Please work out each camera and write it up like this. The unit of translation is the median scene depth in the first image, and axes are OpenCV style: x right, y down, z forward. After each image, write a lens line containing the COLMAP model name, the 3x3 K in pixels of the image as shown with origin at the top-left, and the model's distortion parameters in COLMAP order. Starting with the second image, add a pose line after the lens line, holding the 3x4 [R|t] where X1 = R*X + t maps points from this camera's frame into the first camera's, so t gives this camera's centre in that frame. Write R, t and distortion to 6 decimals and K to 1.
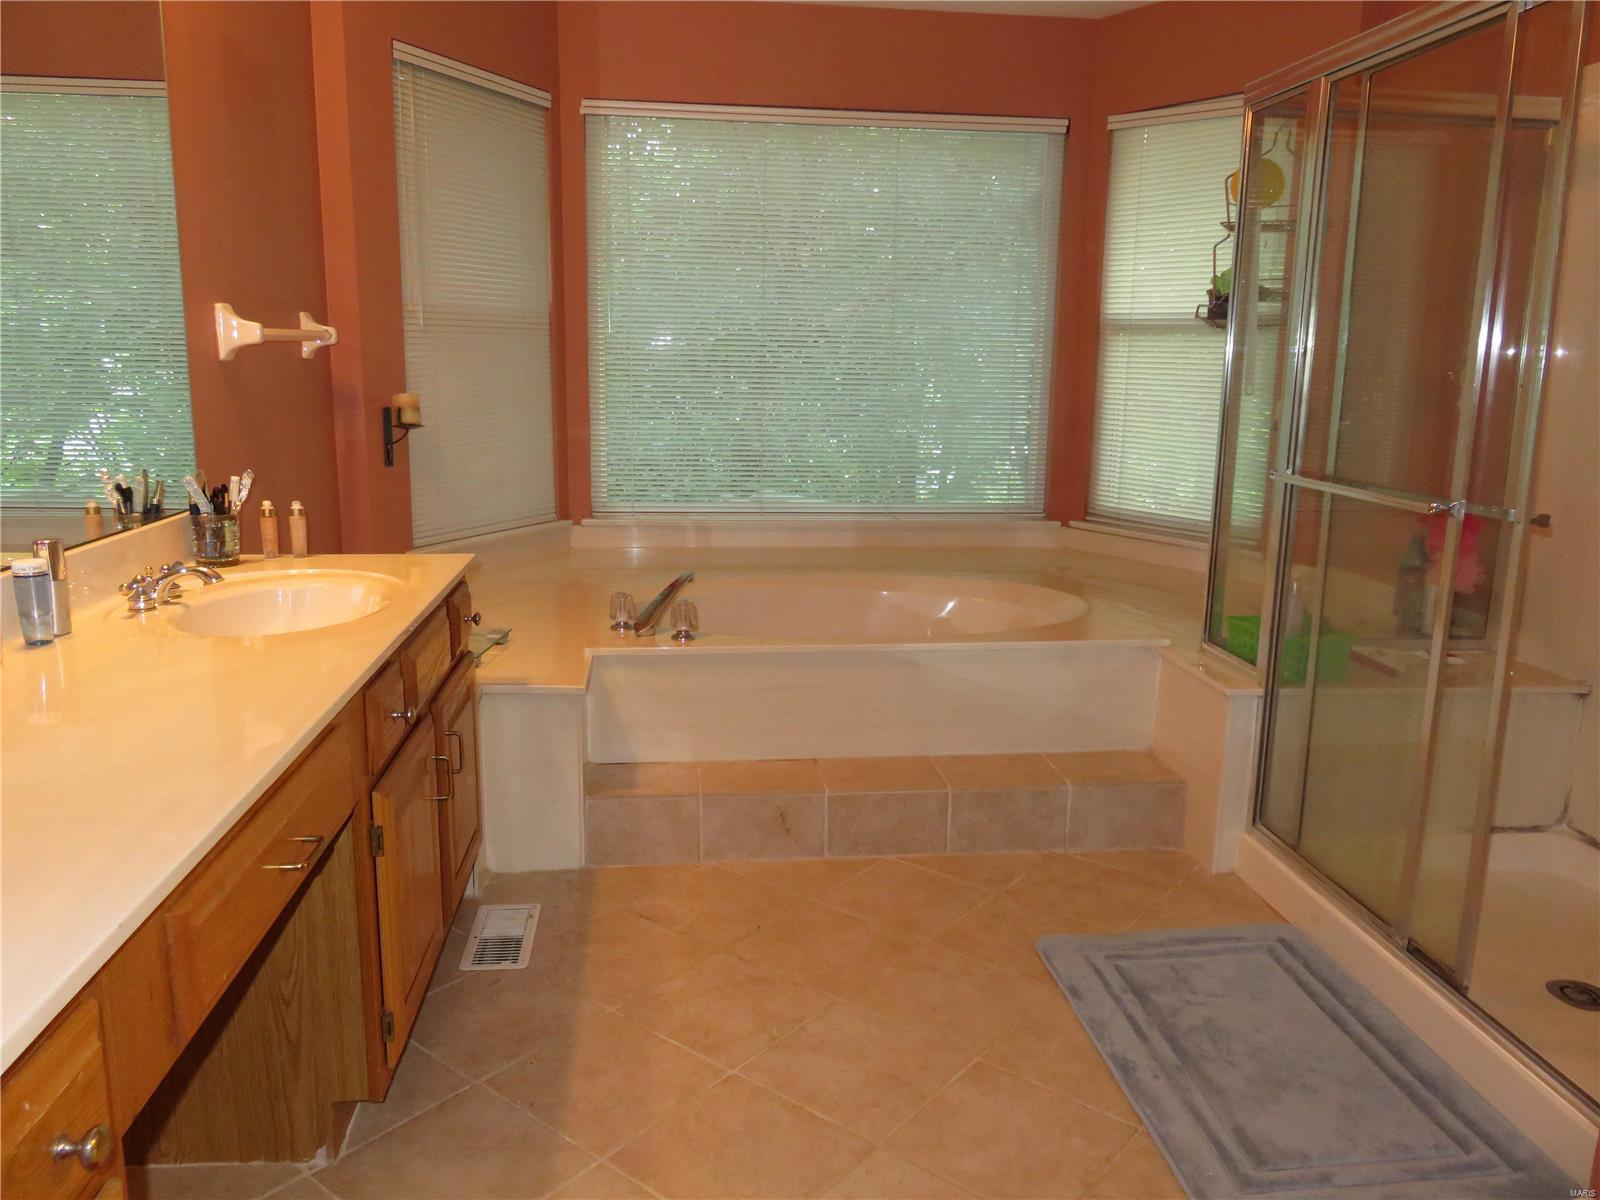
lens RADIAL K [[1159.4, 0, 800.0], [0, 1159.4, 600.0], [0, 0, 1]] dist [-0.042666, -0.000783]
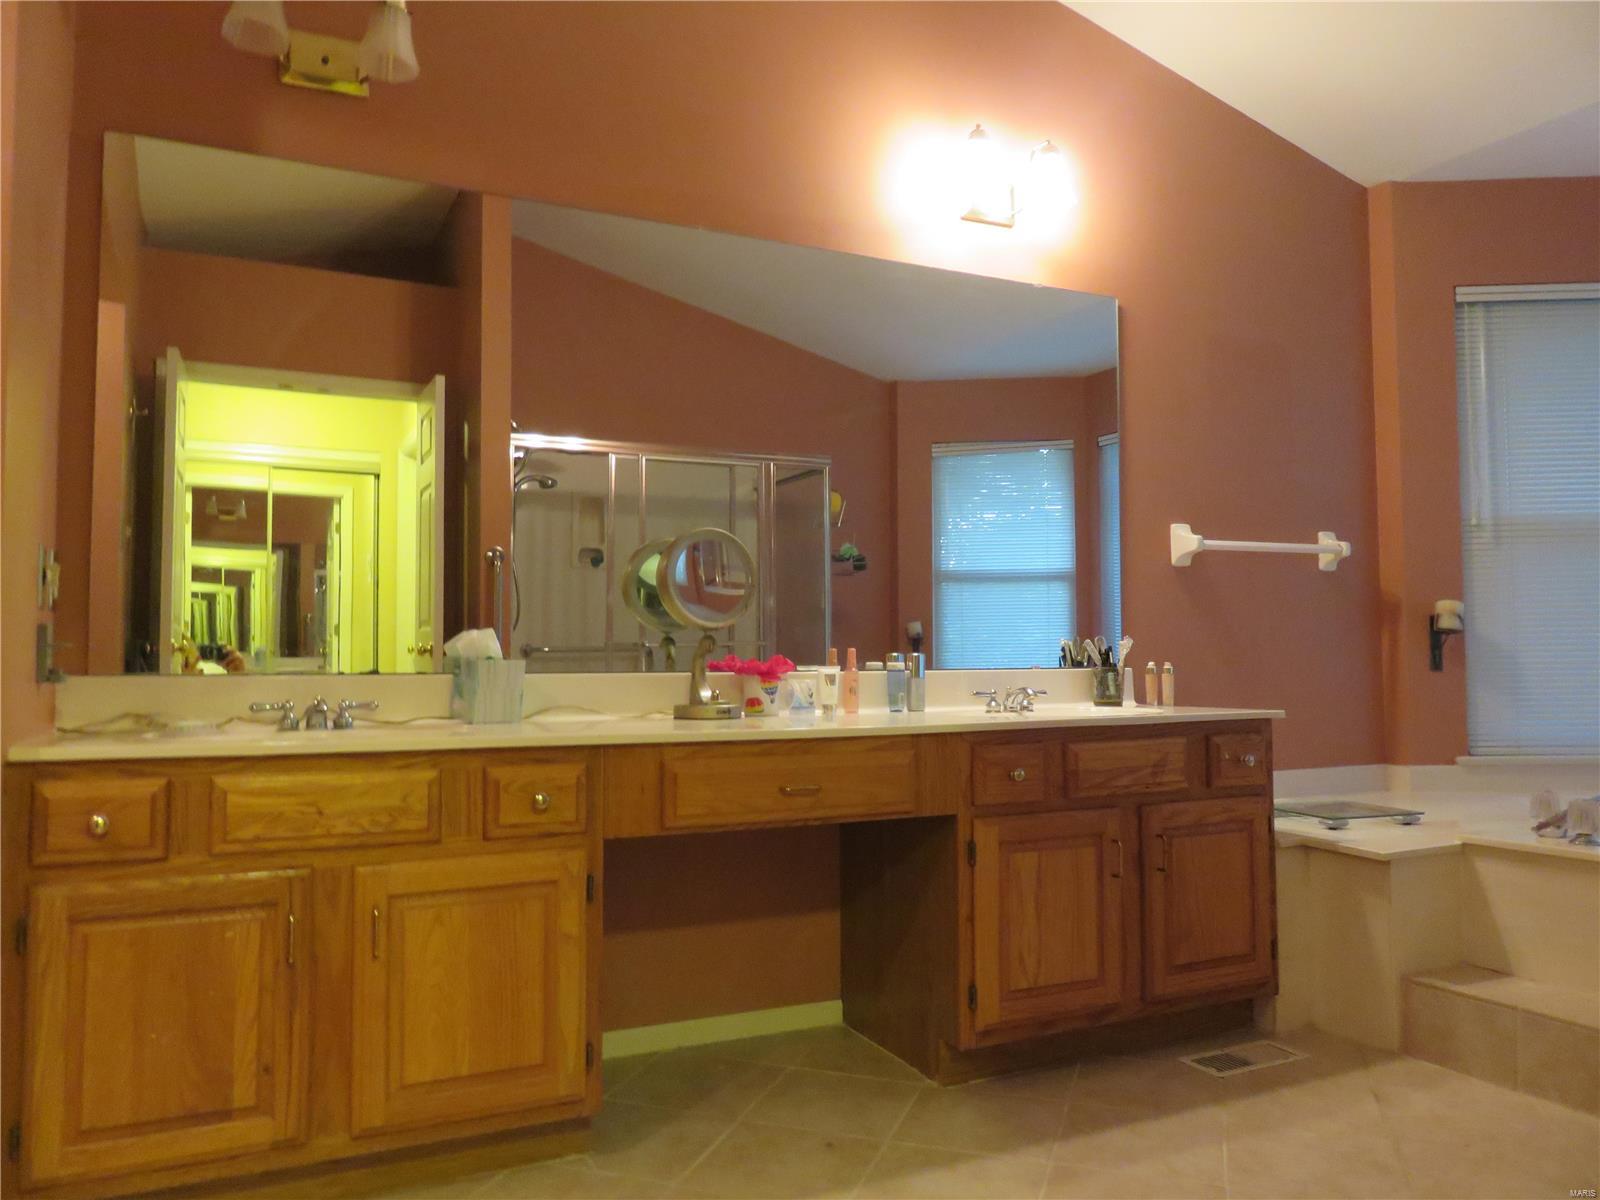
lens RADIAL K [[1159.4, 0, 800.0], [0, 1159.4, 600.0], [0, 0, 1]] dist [-0.042666, -0.000783]
pose [[0.327630, -0.062873, -0.942712, 0.642053], [-0.180663, 0.975203, -0.127828, 0.084978], [0.927372, 0.212193, 0.308147, 0.193022]]
